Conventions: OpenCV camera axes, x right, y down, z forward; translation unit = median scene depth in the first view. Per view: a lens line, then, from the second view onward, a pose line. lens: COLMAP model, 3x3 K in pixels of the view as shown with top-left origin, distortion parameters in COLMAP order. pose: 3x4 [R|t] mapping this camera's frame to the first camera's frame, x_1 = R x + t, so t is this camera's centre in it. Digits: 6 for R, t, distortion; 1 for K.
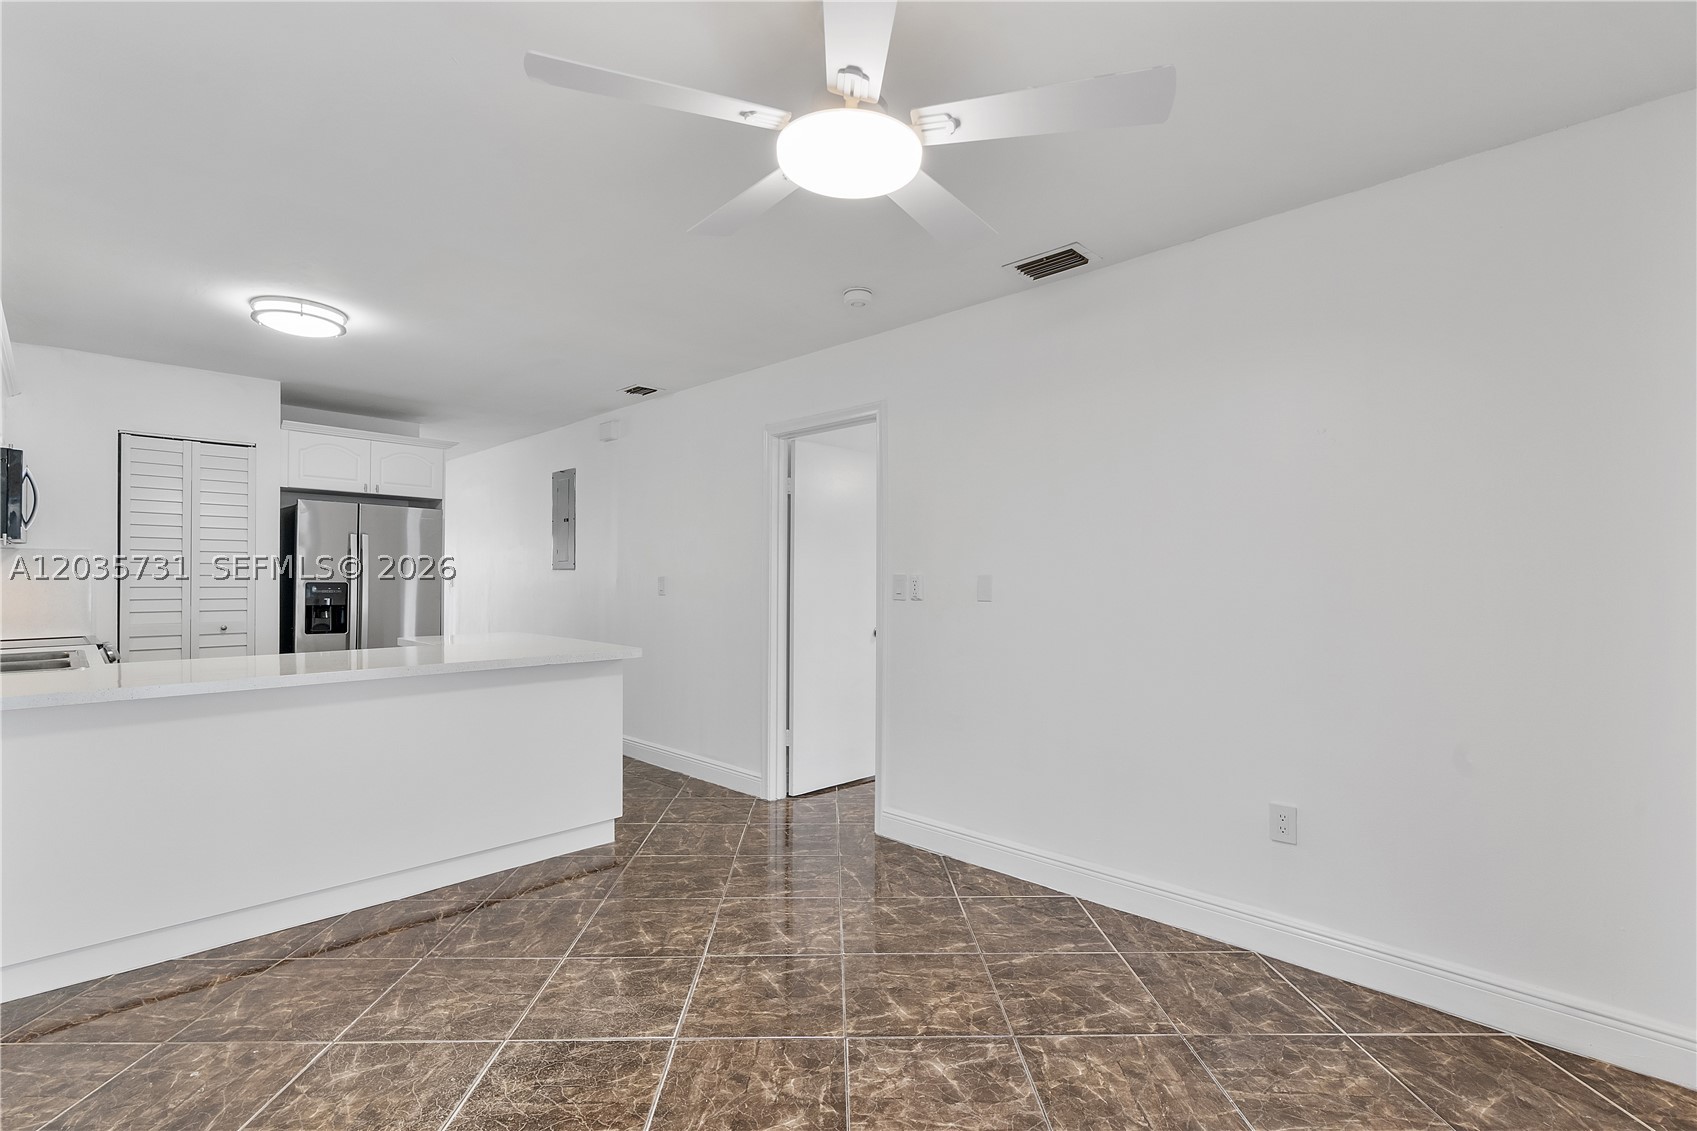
lens RADIAL K [[775.1, 0, 850.4], [0, 775.1, 575.5], [0, 0, 1]] dist [-0.003754, 0.000552]
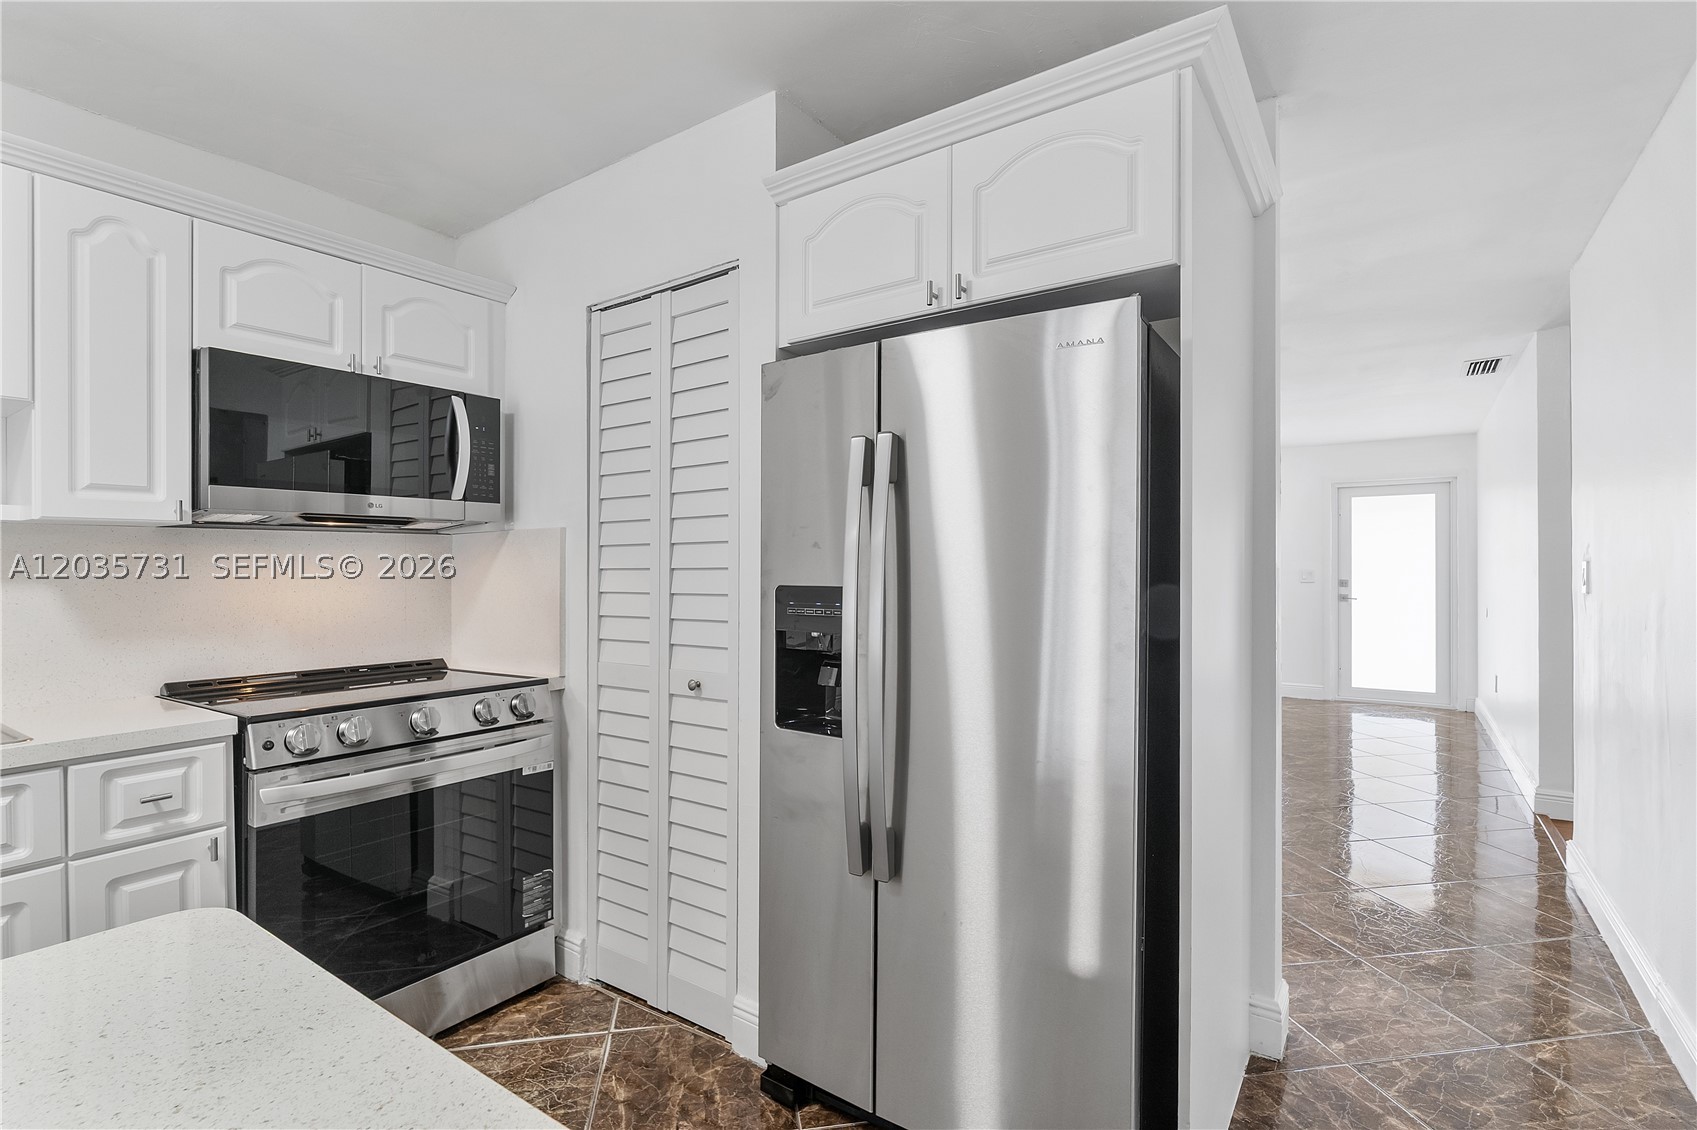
lens RADIAL K [[745.1, 0, 850.9], [0, 745.1, 561.1], [0, 0, 1]] dist [-0.012711, 0.000290]
pose [[0.135877, -0.010861, -0.990666, -0.617556], [0.008434, 0.999916, -0.009805, -0.002061], [0.990690, -0.007023, 0.135957, 1.743241]]
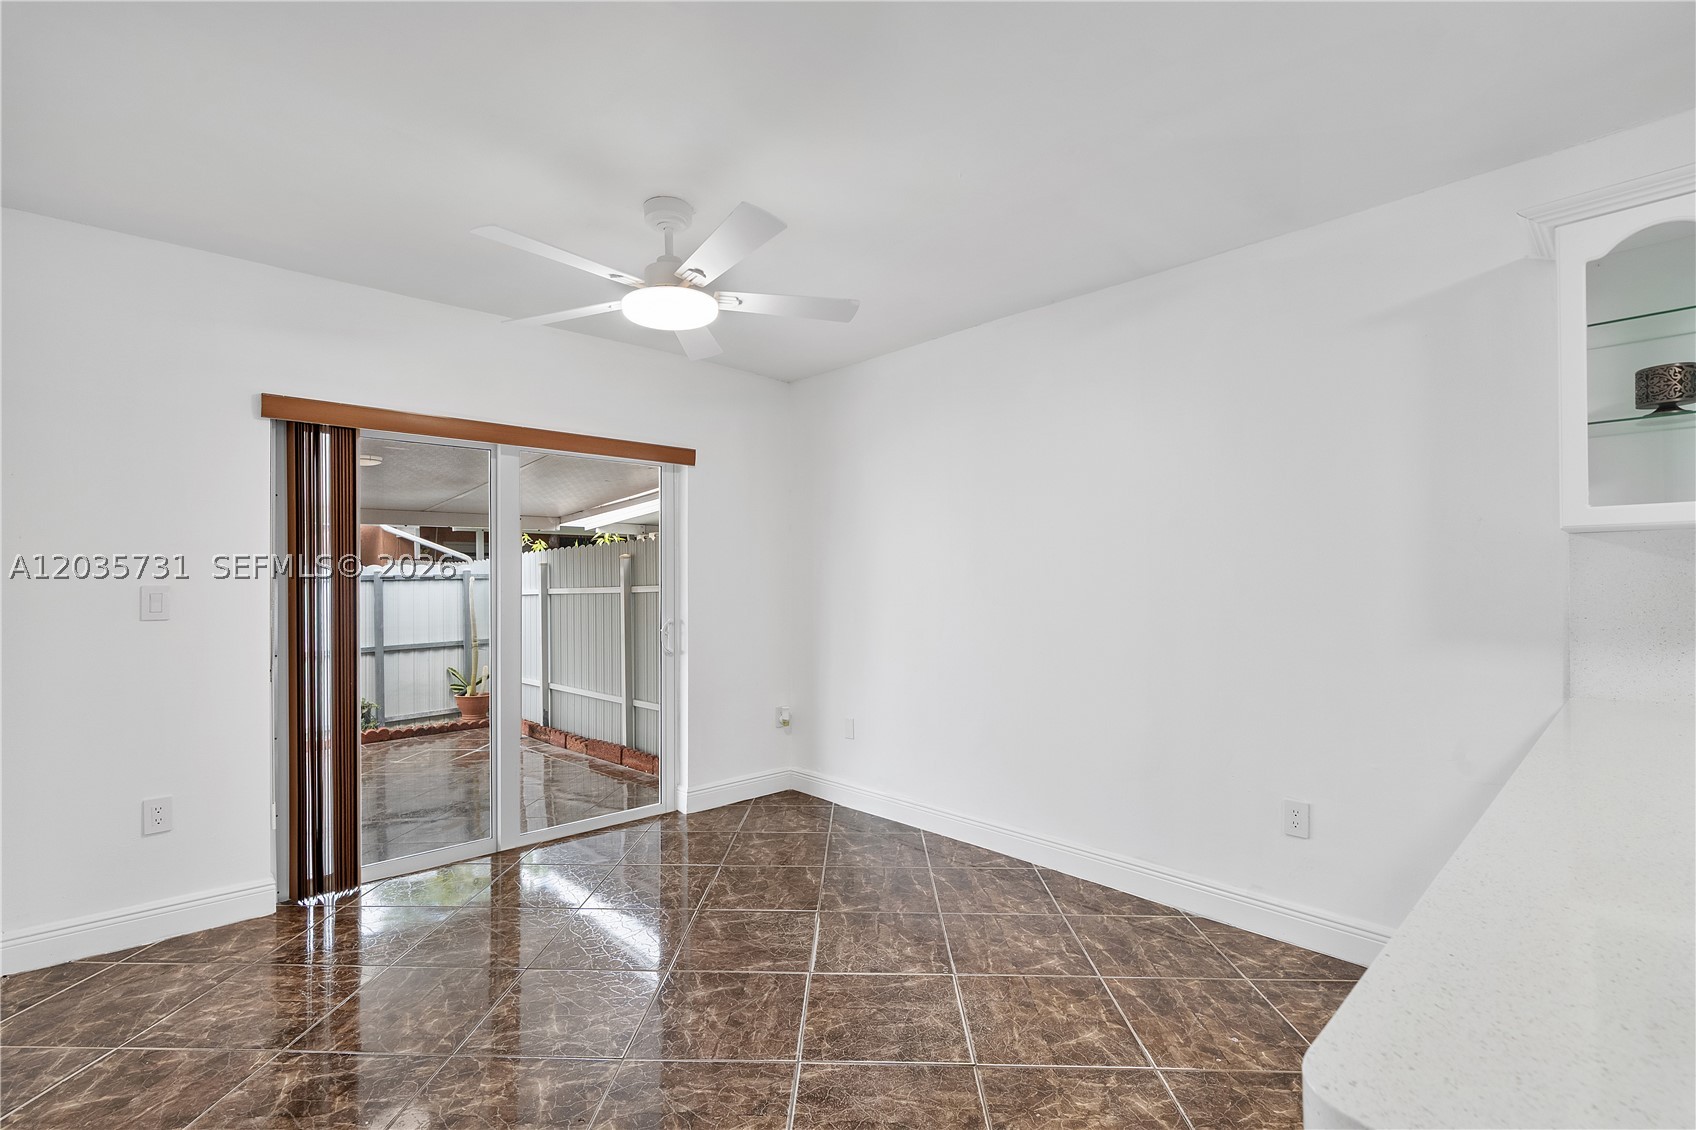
lens RADIAL K [[774.6, 0, 849.9], [0, 774.6, 575.0], [0, 0, 1]] dist [-0.003754, 0.000552]
pose [[-0.999094, 0.001527, 0.042541, -0.256601], [0.000965, 0.999912, -0.013232, 0.005683], [-0.042558, -0.013179, -0.999007, 1.518917]]
